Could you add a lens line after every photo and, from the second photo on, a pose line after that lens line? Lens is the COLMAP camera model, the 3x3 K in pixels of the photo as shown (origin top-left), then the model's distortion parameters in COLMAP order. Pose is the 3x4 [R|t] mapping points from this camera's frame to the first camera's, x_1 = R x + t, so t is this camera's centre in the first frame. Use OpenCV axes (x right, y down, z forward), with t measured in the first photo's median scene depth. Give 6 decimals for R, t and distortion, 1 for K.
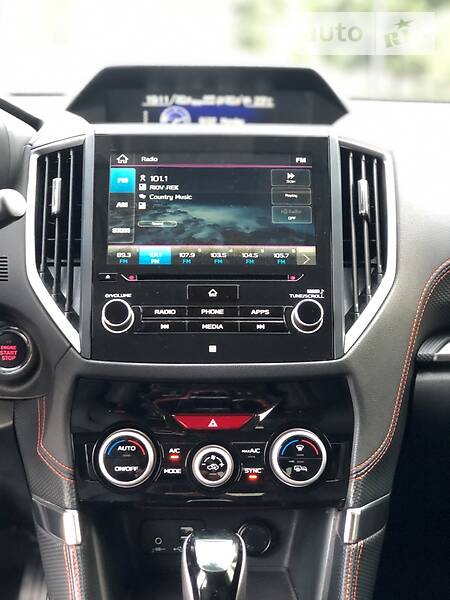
lens RADIAL K [[1010.6, 0, 223.6], [0, 1010.6, 299.7], [0, 0, 1]] dist [0.037802, 0.000000]
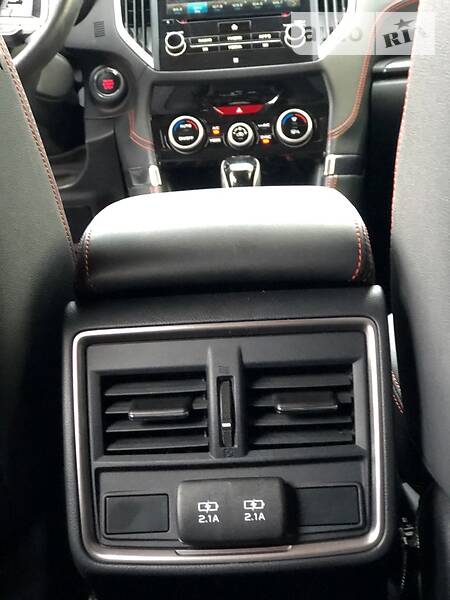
lens RADIAL K [[1010.6, 0, 226.6], [0, 1010.6, 300.3], [0, 0, 1]] dist [0.037802, 0.000000]
pose [[0.995769, -0.055010, -0.073605, 0.070481], [0.056117, 0.998339, 0.013054, 0.400128], [0.072764, -0.017130, 0.997202, -0.589856]]
